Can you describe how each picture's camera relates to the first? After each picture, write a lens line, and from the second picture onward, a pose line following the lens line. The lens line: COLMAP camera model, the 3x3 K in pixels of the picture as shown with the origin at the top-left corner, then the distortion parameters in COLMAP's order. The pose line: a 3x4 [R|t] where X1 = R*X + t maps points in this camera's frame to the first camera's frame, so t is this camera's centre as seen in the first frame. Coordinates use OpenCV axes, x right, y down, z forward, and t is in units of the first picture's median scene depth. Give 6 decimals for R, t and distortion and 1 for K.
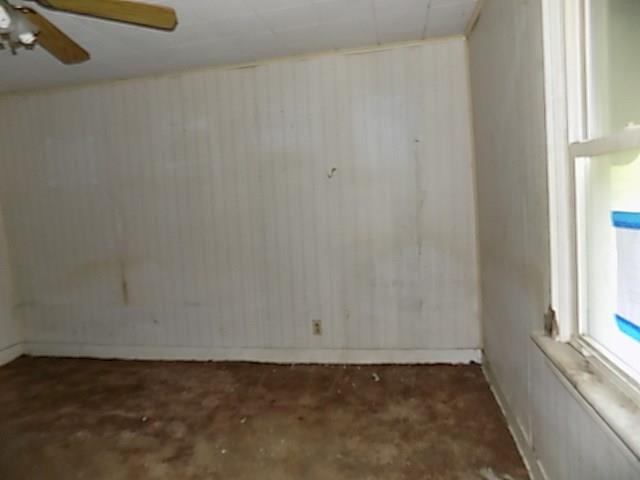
lens RADIAL K [[442.3, 0, 320.0], [0, 442.3, 240.0], [0, 0, 1]] dist [0.001078, 0.001231]
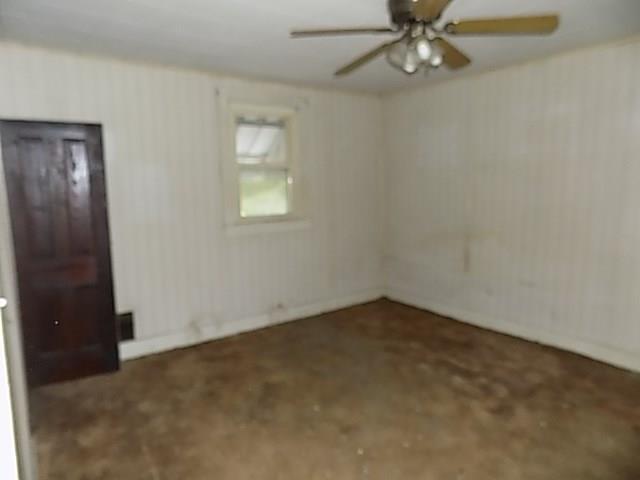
lens RADIAL K [[449.6, 0, 322.6], [0, 449.6, 237.8], [0, 0, 1]] dist [0.000497, 0.004431]
pose [[0.758428, 0.131393, -0.638375, 0.010309], [-0.101603, 0.991329, 0.083330, -0.002137], [0.643788, 0.001661, 0.765202, -0.145580]]
